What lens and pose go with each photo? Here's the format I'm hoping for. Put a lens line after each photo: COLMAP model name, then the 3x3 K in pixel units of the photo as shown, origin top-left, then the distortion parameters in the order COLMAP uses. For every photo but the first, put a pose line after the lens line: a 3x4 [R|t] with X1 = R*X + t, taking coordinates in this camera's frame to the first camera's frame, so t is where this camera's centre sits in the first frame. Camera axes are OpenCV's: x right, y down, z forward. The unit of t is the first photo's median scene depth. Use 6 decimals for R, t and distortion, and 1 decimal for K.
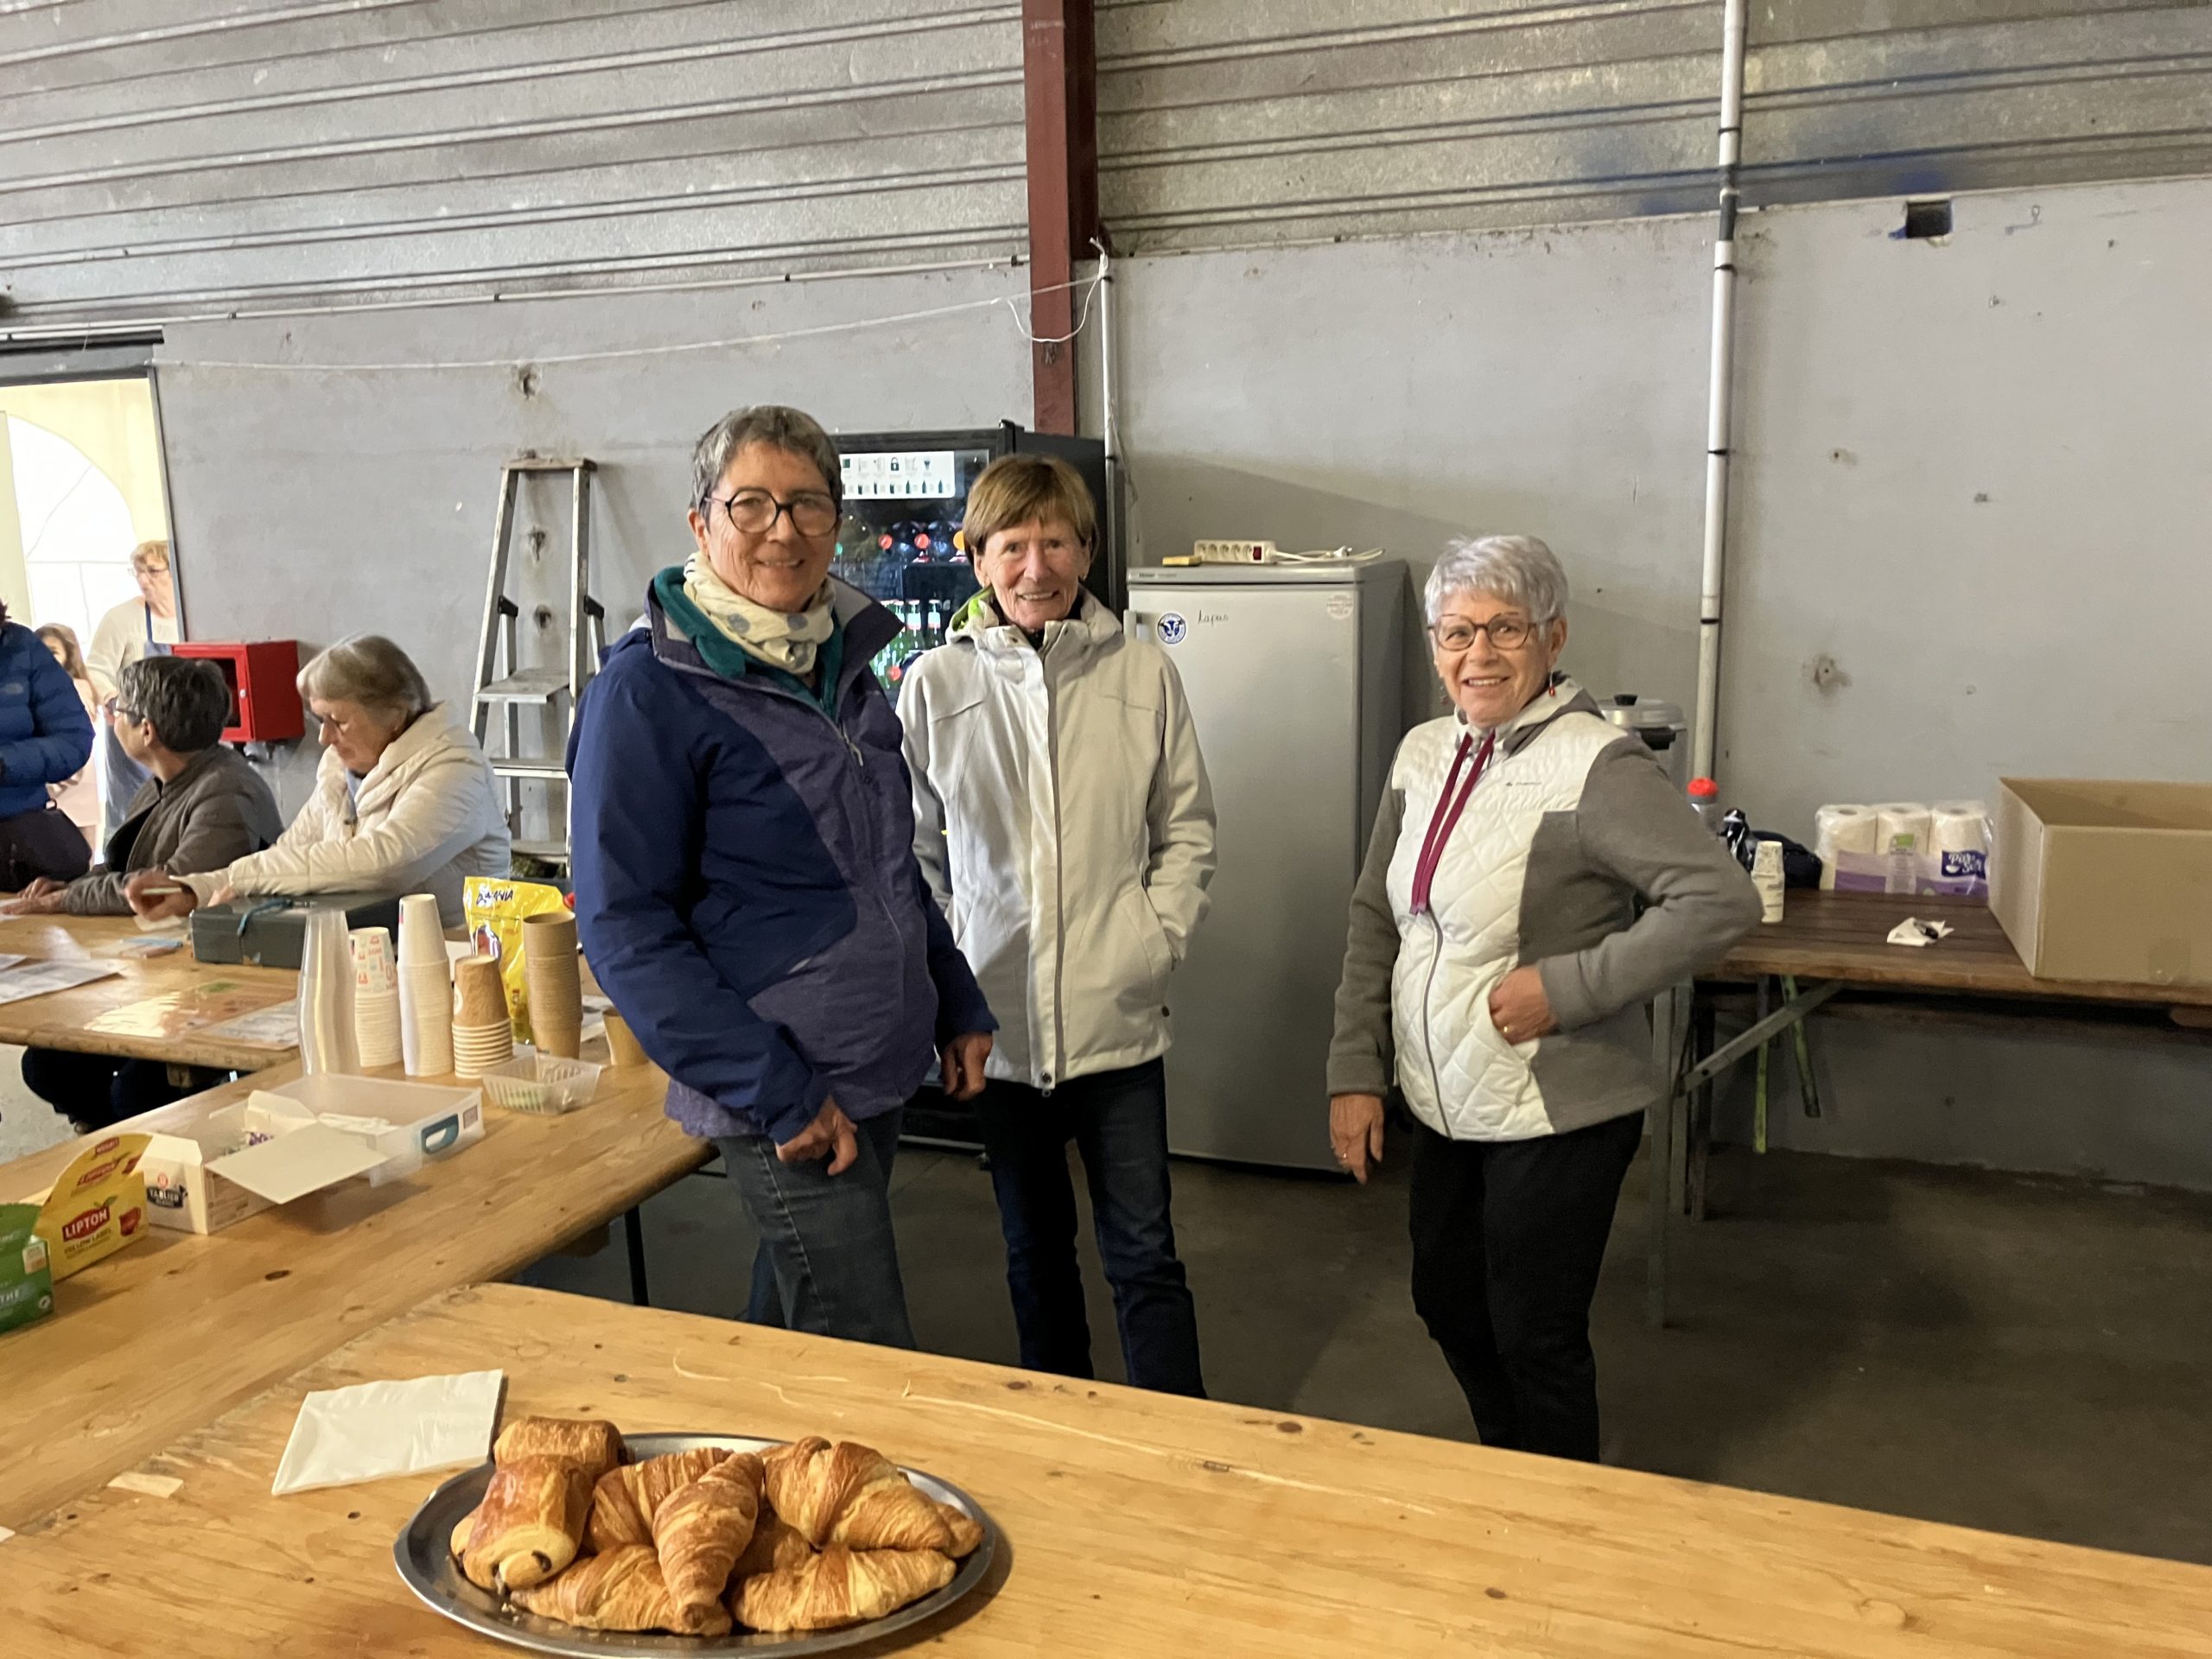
lens RADIAL K [[1758.5, 0, 1106.0], [0, 1758.5, 829.5], [0, 0, 1]] dist [0.005081, 0.007315]
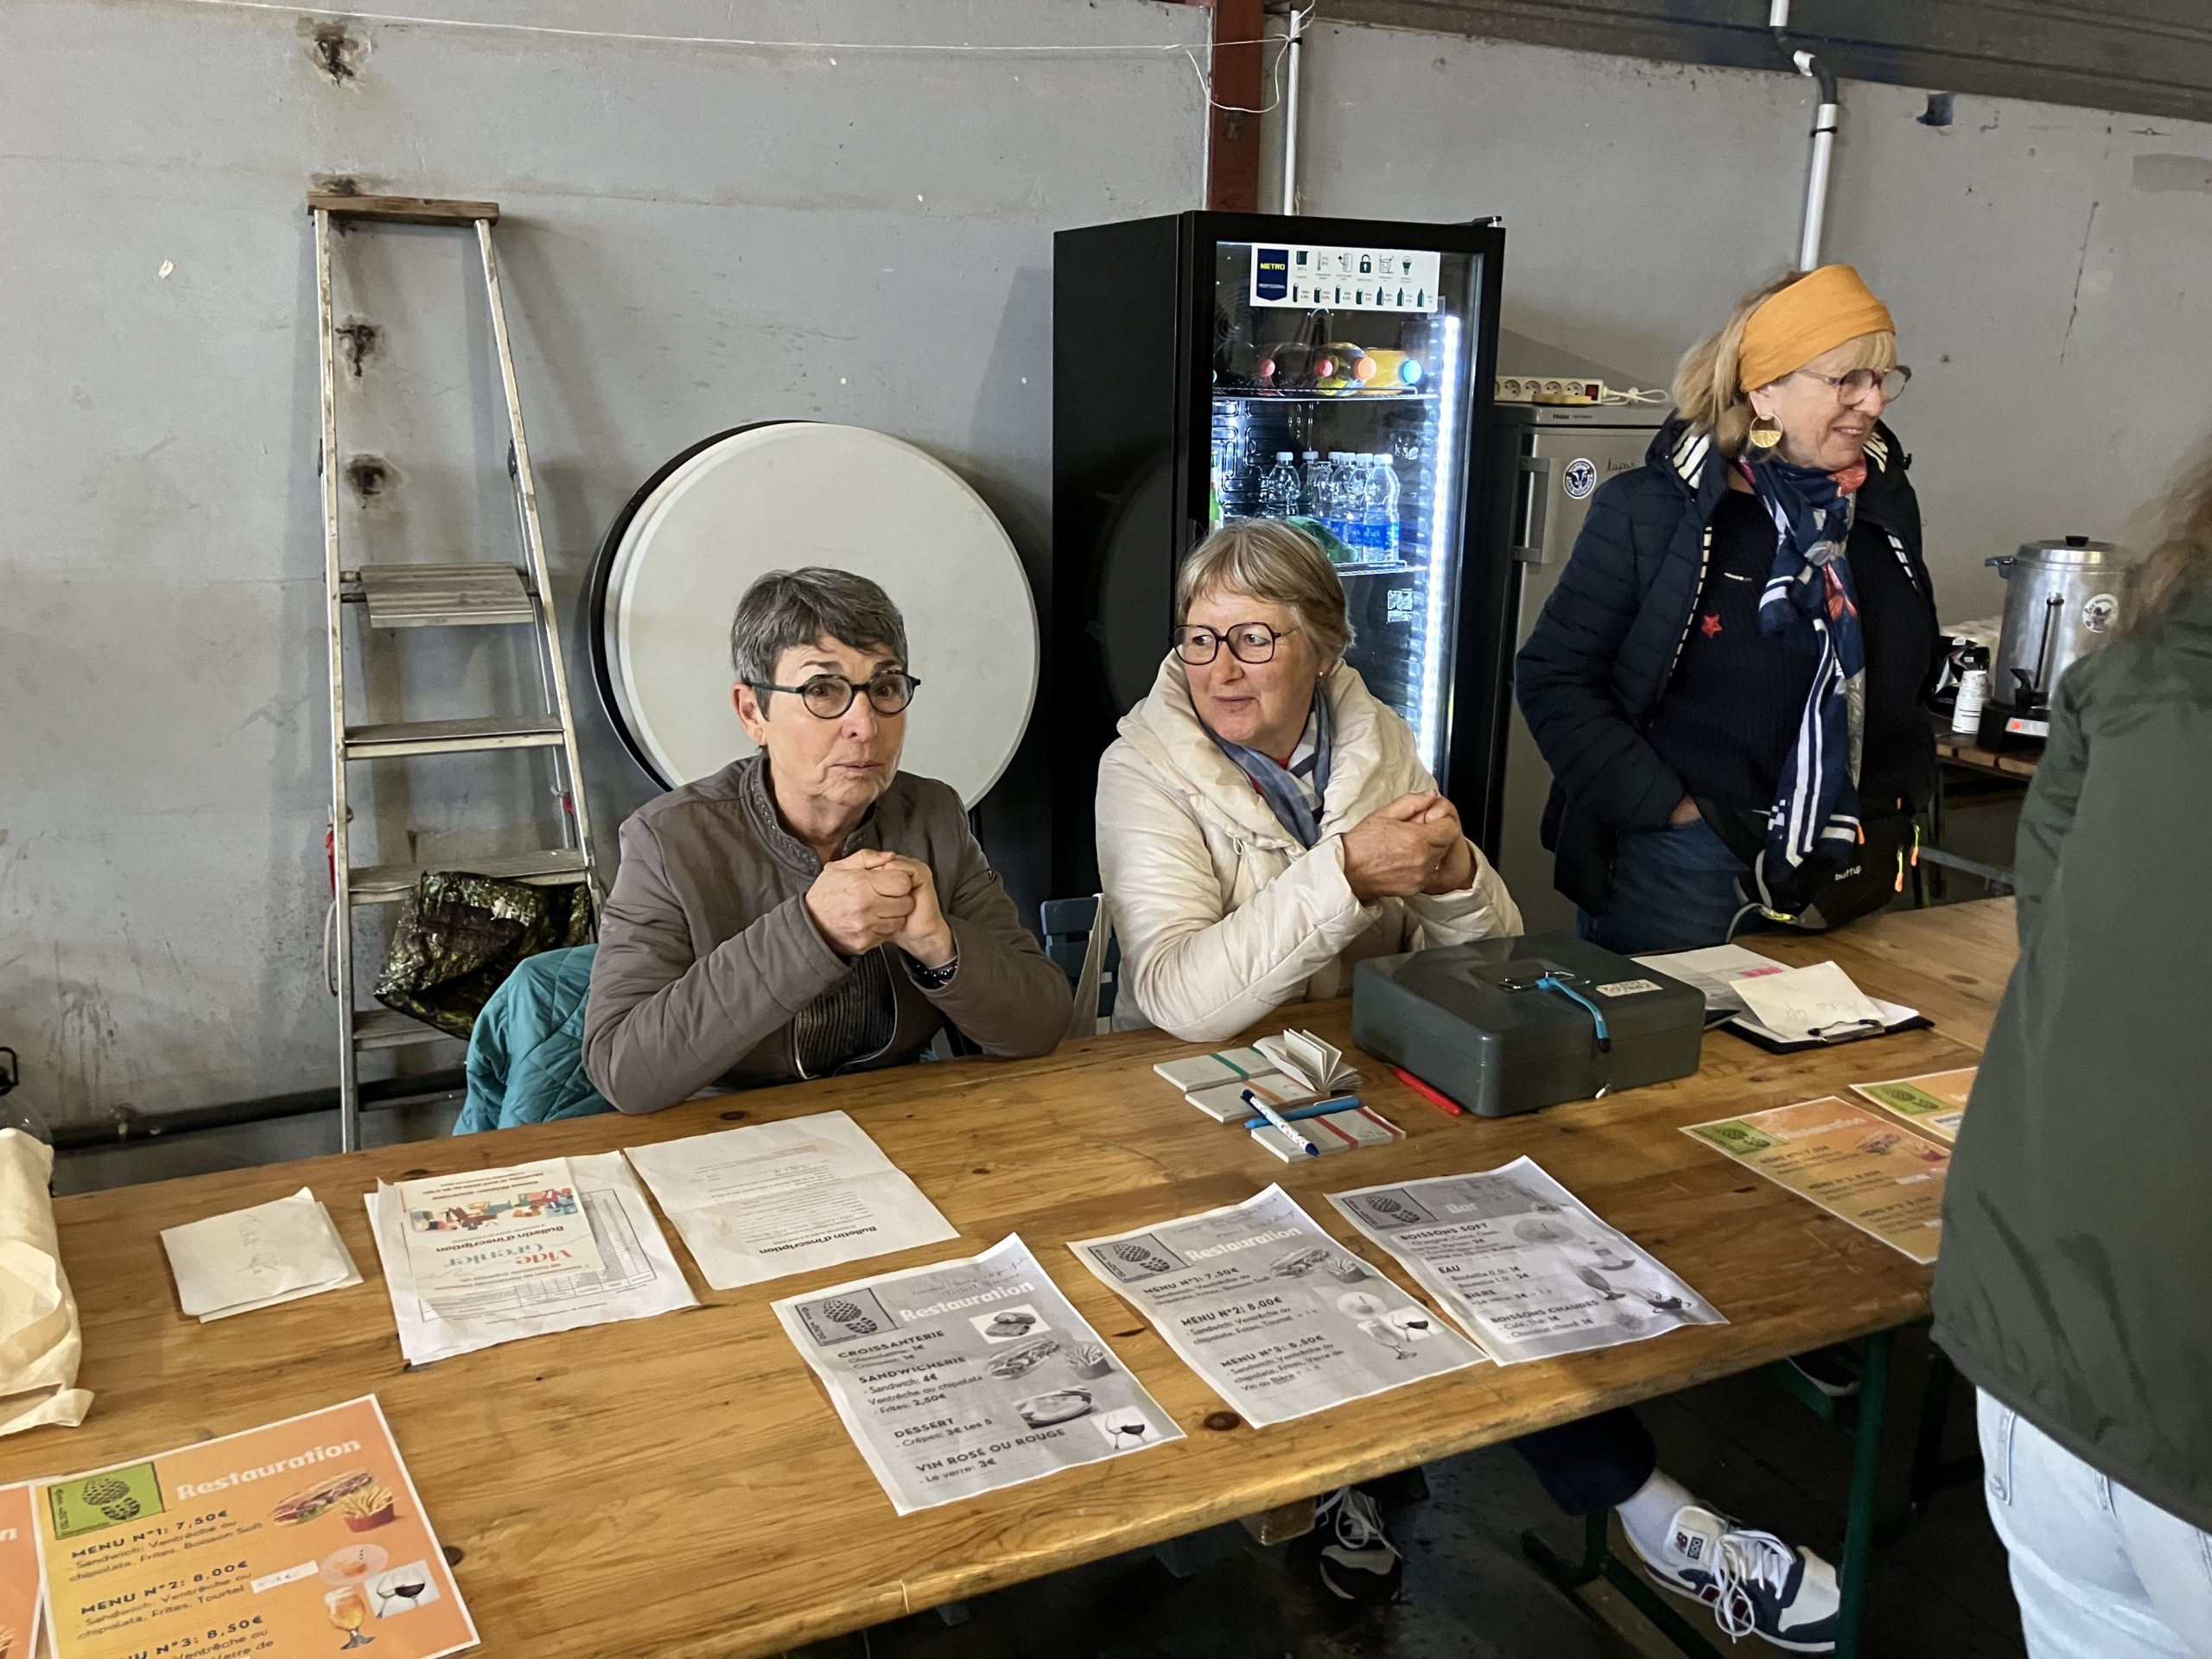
lens RADIAL K [[1758.5, 0, 1106.0], [0, 1758.5, 829.5], [0, 0, 1]] dist [0.005081, 0.007315]
pose [[0.684267, -0.159760, 0.711516, -0.758877], [0.095092, 0.986924, 0.130148, -0.075439], [-0.723005, -0.021397, 0.690512, 0.543606]]
